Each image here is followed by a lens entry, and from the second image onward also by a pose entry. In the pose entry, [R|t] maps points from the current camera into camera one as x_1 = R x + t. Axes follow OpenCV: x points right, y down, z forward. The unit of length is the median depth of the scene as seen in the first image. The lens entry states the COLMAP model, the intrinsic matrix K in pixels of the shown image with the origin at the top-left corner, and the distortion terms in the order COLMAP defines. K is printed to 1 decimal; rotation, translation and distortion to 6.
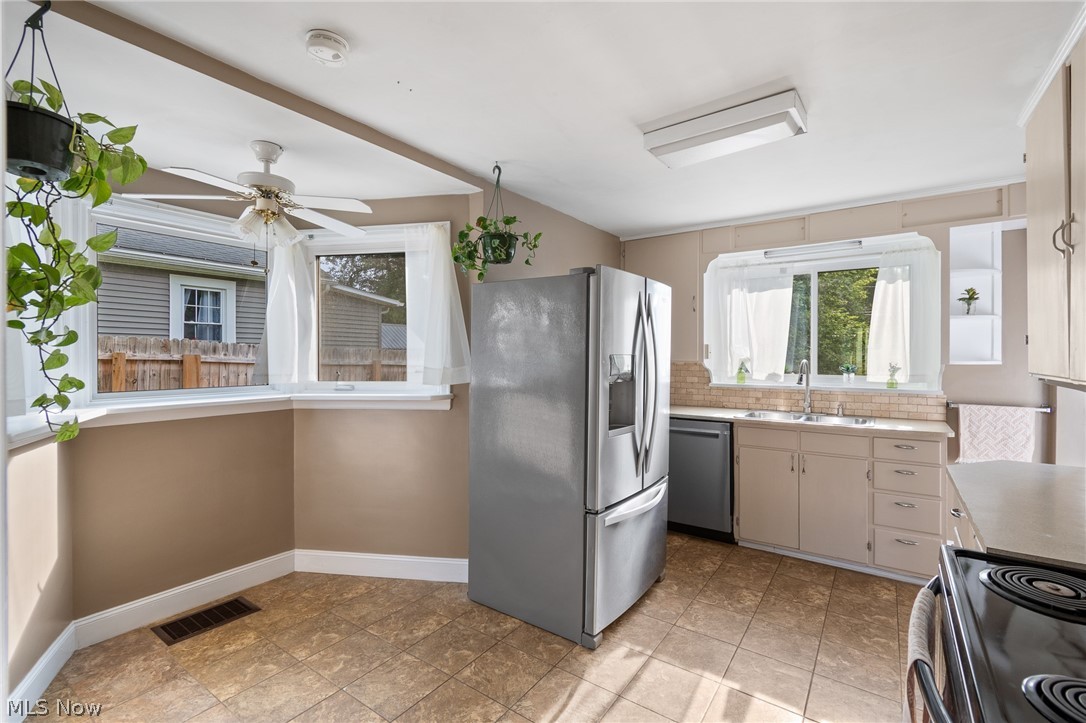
lens RADIAL K [[481.4, 0, 544.5], [0, 481.4, 352.8], [0, 0, 1]] dist [0.001356, -0.000163]
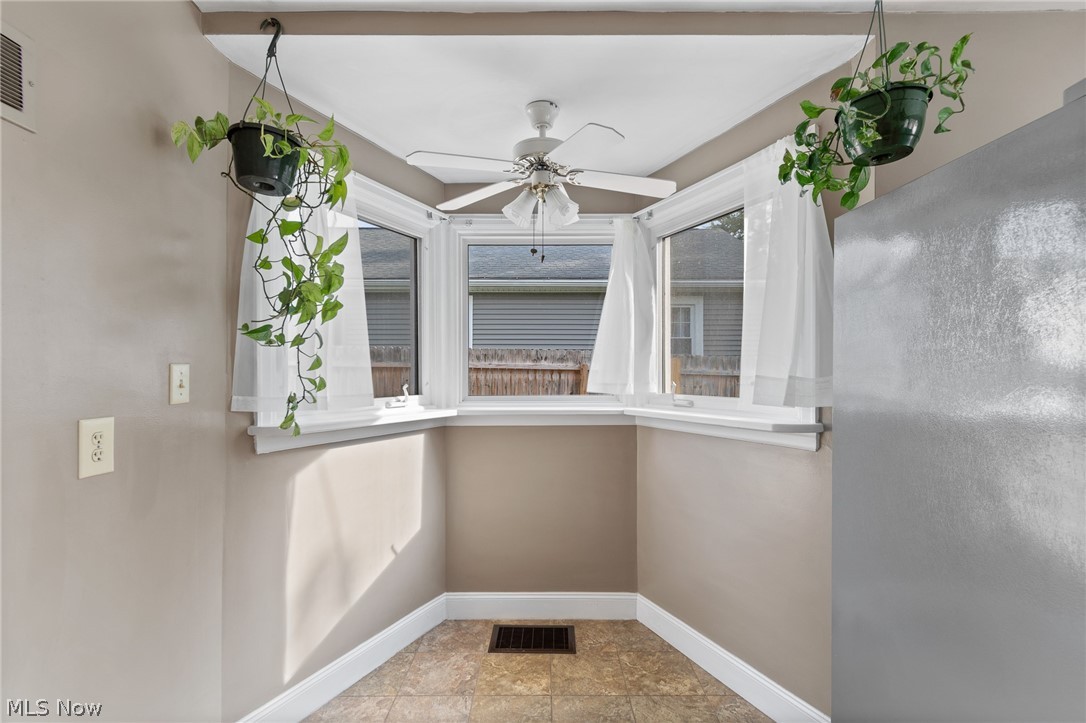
lens RADIAL K [[494.2, 0, 553.1], [0, 494.2, 367.1], [0, 0, 1]] dist [0.002108, 0.000219]
pose [[0.580341, -0.006380, -0.814349, 0.106107], [0.006096, 0.999975, -0.003491, 0.018898], [0.814351, -0.002938, 0.580365, 0.412944]]
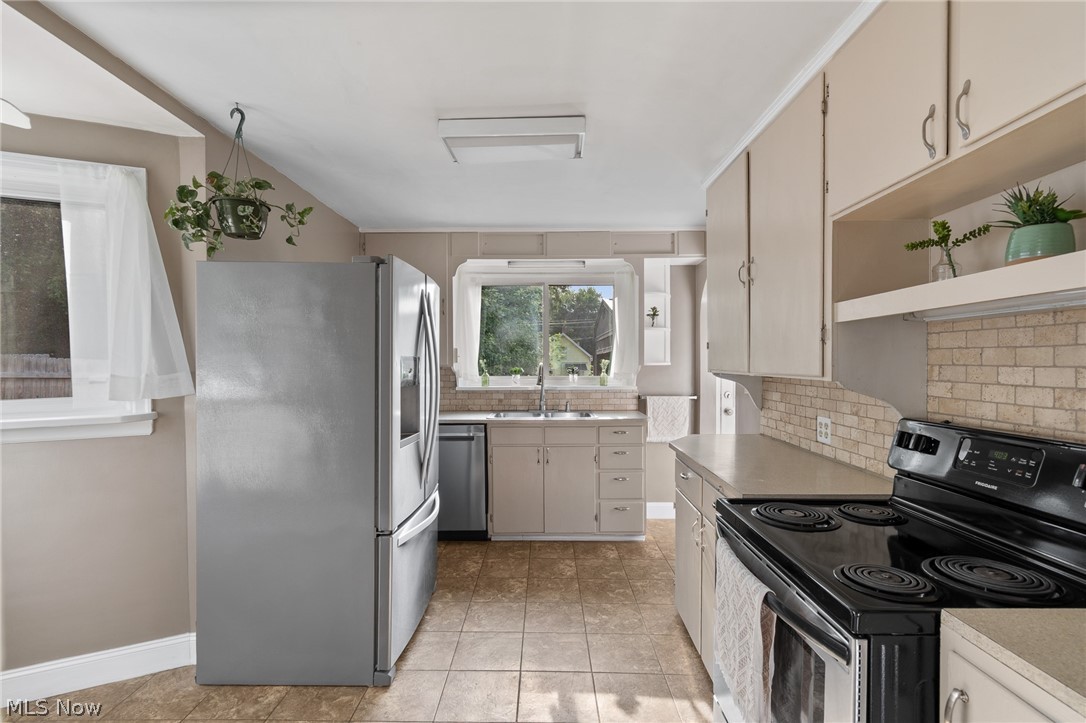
lens RADIAL K [[497.4, 0, 539.1], [0, 497.4, 368.4], [0, 0, 1]] dist [0.000906, -0.000191]
pose [[0.824146, -0.011579, 0.566259, -0.143403], [0.002392, 0.999853, 0.016964, 0.009401], [-0.566373, -0.012627, 0.824053, 0.068574]]
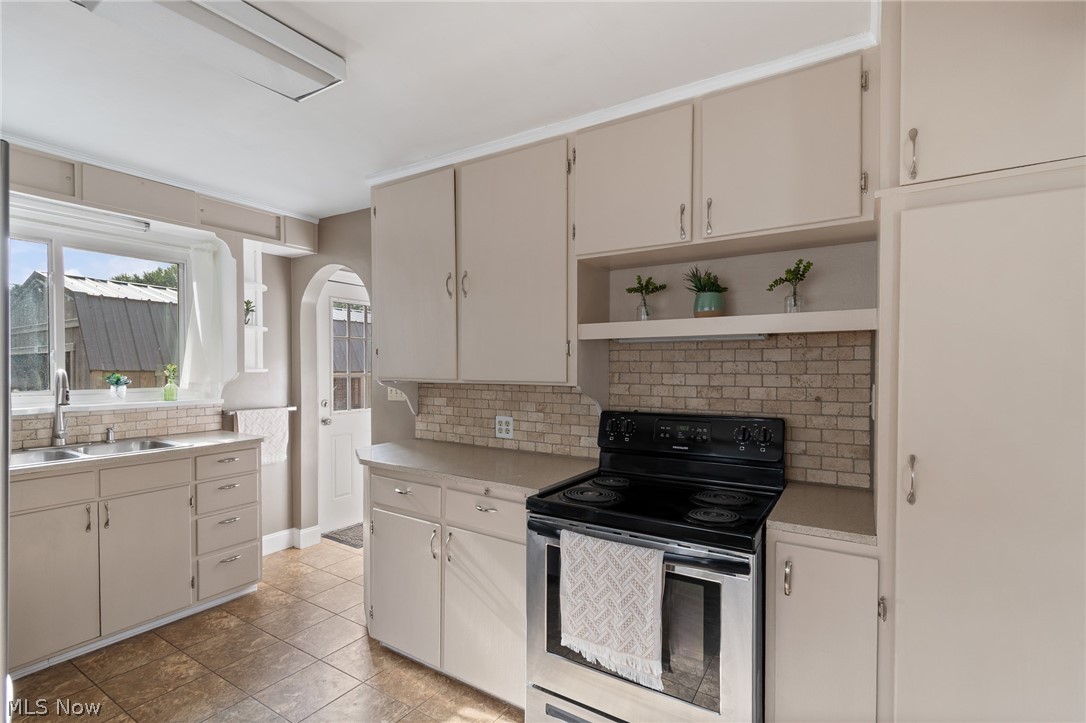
lens RADIAL K [[501.8, 0, 542.6], [0, 501.8, 371.7], [0, 0, 1]] dist [0.000312, -0.000053]
pose [[-0.056415, -0.011624, 0.998340, -0.268175], [-0.006869, 0.999913, 0.011254, 0.006418], [-0.998384, -0.006222, -0.056490, 0.437907]]
